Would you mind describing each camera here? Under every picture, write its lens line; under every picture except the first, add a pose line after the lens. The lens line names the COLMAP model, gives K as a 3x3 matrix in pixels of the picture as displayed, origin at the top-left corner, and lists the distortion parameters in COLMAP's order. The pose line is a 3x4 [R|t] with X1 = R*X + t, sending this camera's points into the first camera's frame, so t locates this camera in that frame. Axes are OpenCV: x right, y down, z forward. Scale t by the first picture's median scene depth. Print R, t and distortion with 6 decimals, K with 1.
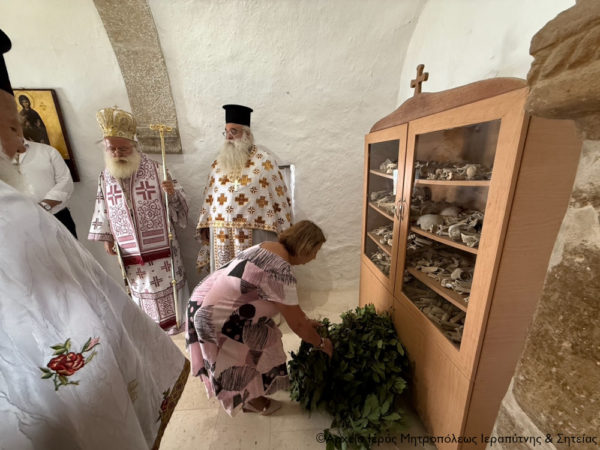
lens RADIAL K [[238.3, 0, 300.0], [0, 238.3, 225.0], [0, 0, 1]] dist [-0.000826, -0.000045]
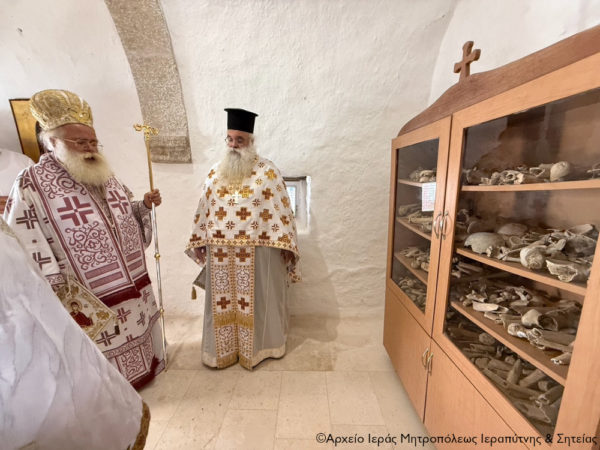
lens RADIAL K [[238.3, 0, 300.0], [0, 238.3, 225.0], [0, 0, 1]] dist [-0.000826, -0.000045]
pose [[0.996406, 0.020691, -0.082145, 0.019092], [-0.026638, 0.997051, -0.071970, 0.001254], [0.080414, 0.073899, 0.994018, 0.141446]]
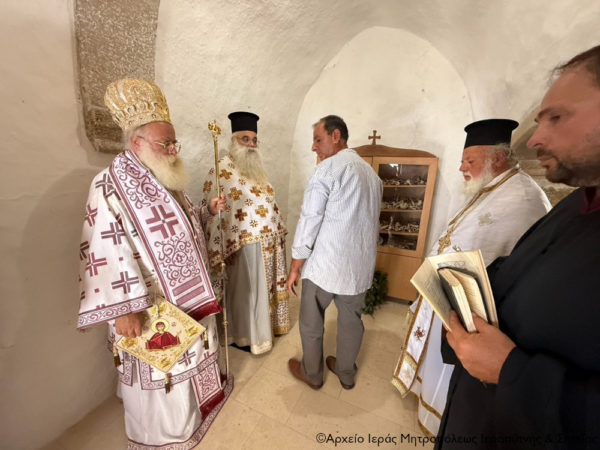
lens RADIAL K [[238.3, 0, 300.0], [0, 238.3, 225.0], [0, 0, 1]] dist [-0.000826, -0.000045]
pose [[0.481294, -0.175808, 0.858748, -1.137695], [0.184831, 0.978008, 0.096633, -0.122000], [-0.856851, 0.112214, 0.503204, 0.393913]]
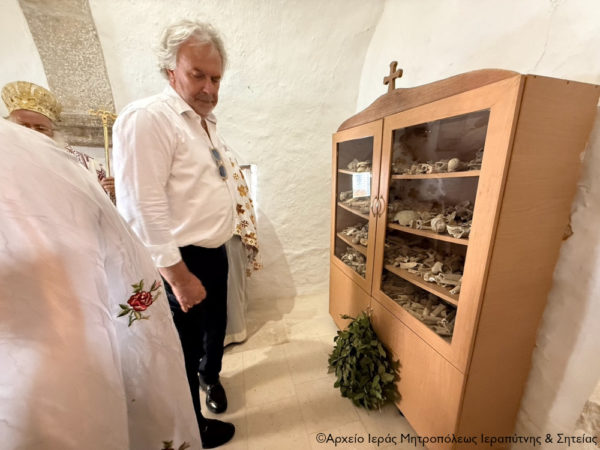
lens RADIAL K [[238.3, 0, 300.0], [0, 238.3, 225.0], [0, 0, 1]] dist [-0.000826, -0.000045]
pose [[0.978879, -0.027407, 0.202597, -0.069196], [0.033900, 0.999015, -0.028650, 0.021848], [-0.201612, 0.034913, 0.978843, 0.076040]]
